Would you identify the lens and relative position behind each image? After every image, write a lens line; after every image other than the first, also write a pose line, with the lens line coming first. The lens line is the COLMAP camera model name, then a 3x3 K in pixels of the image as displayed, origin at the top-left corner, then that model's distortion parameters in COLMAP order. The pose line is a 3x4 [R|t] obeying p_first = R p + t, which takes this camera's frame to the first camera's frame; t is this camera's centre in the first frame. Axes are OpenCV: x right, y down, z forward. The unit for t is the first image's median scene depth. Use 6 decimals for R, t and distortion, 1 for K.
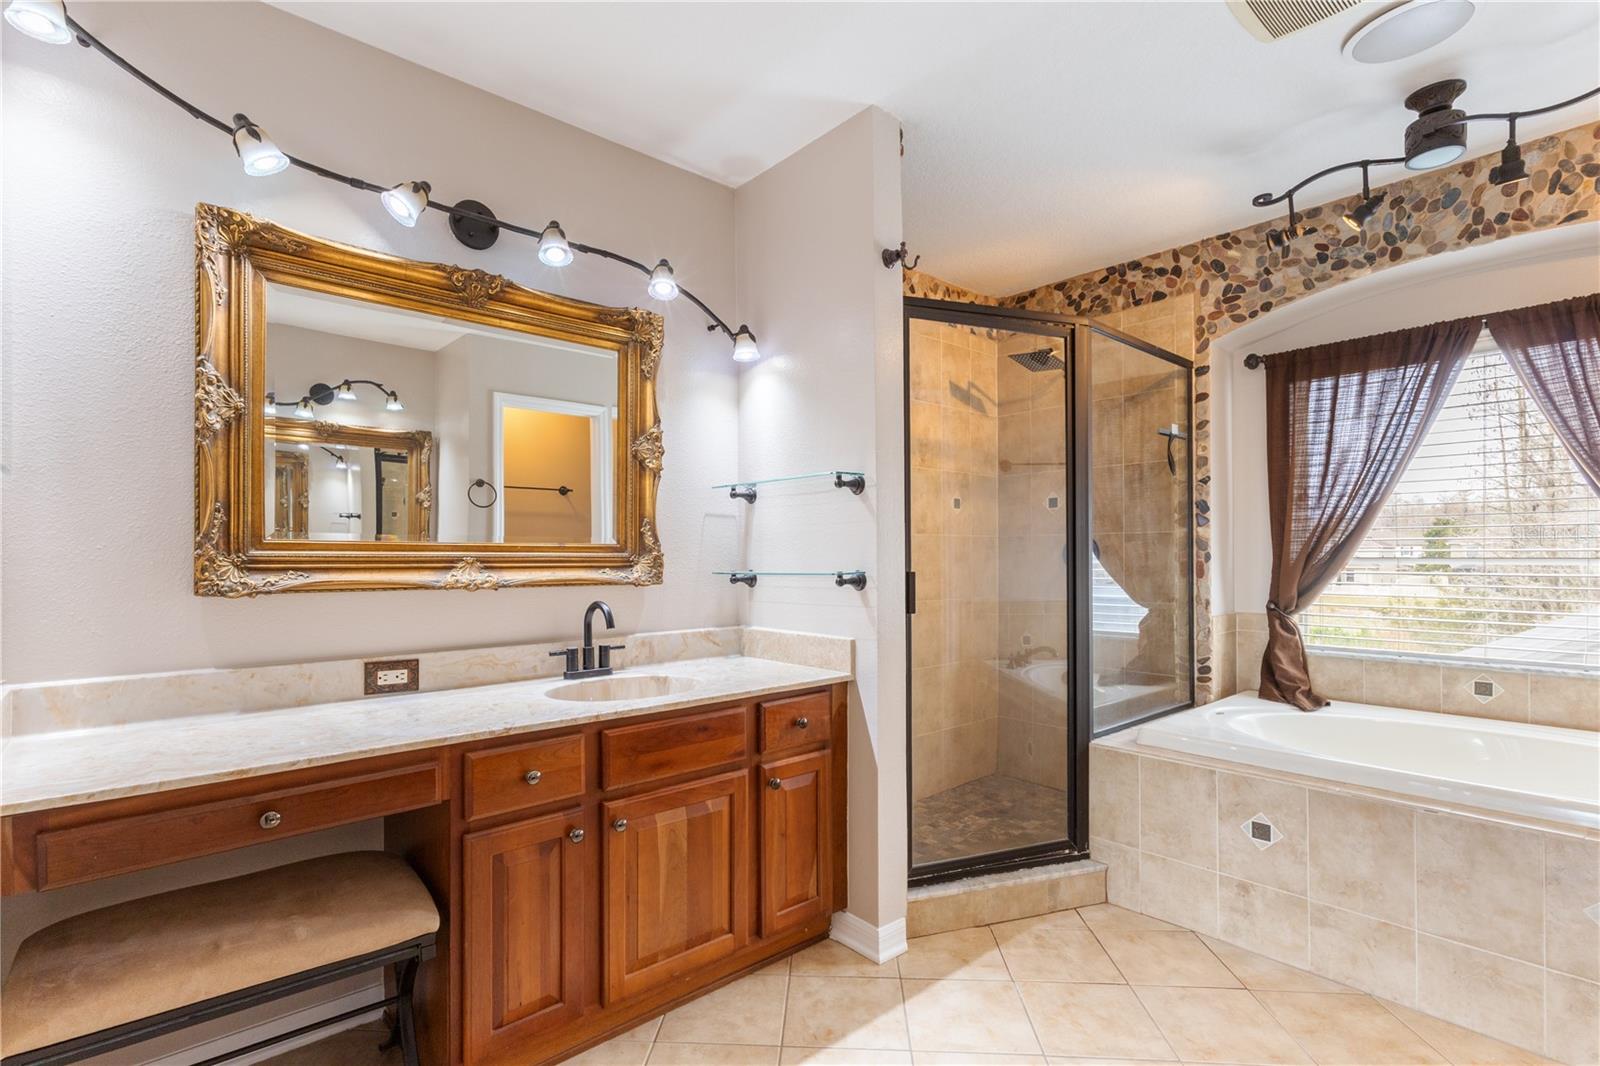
lens RADIAL K [[742.8, 0, 803.3], [0, 742.8, 543.6], [0, 0, 1]] dist [0.007208, -0.002670]
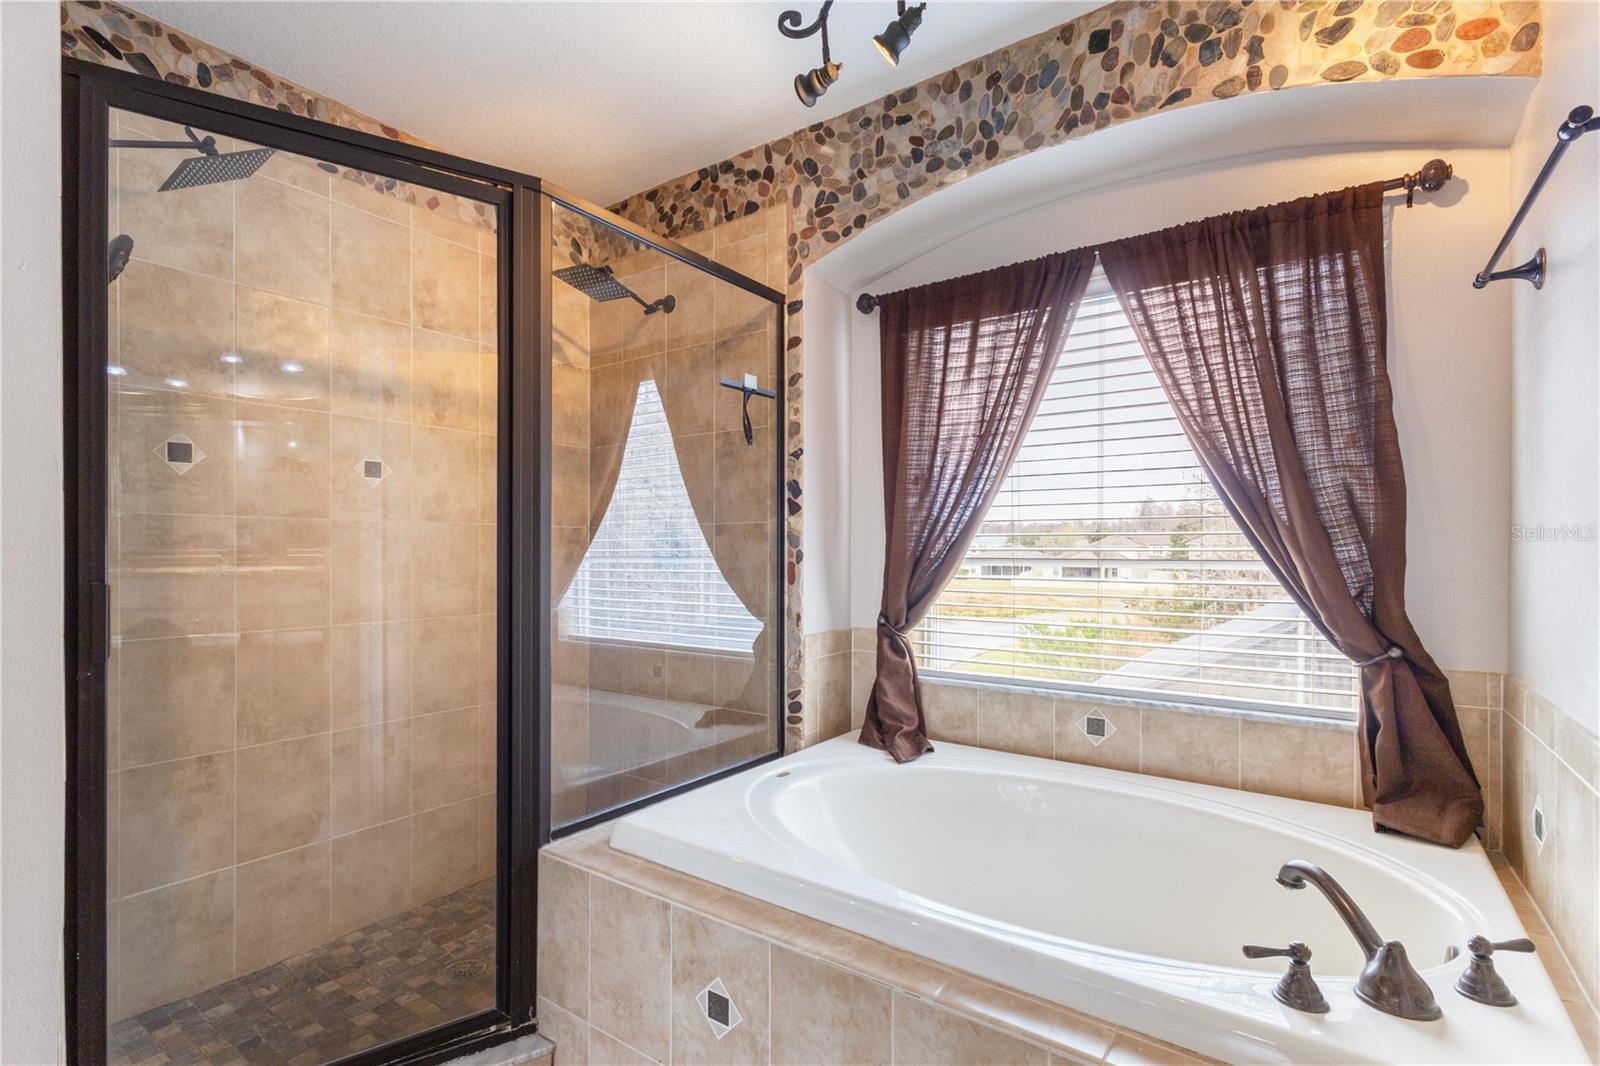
lens RADIAL K [[742.8, 0, 799.2], [0, 742.8, 540.9], [0, 0, 1]] dist [0.007208, -0.002670]
pose [[0.972142, 0.010997, 0.234133, 0.413462], [-0.010942, 0.999939, -0.001530, 0.003689], [-0.234136, -0.001074, 0.972203, 0.305495]]
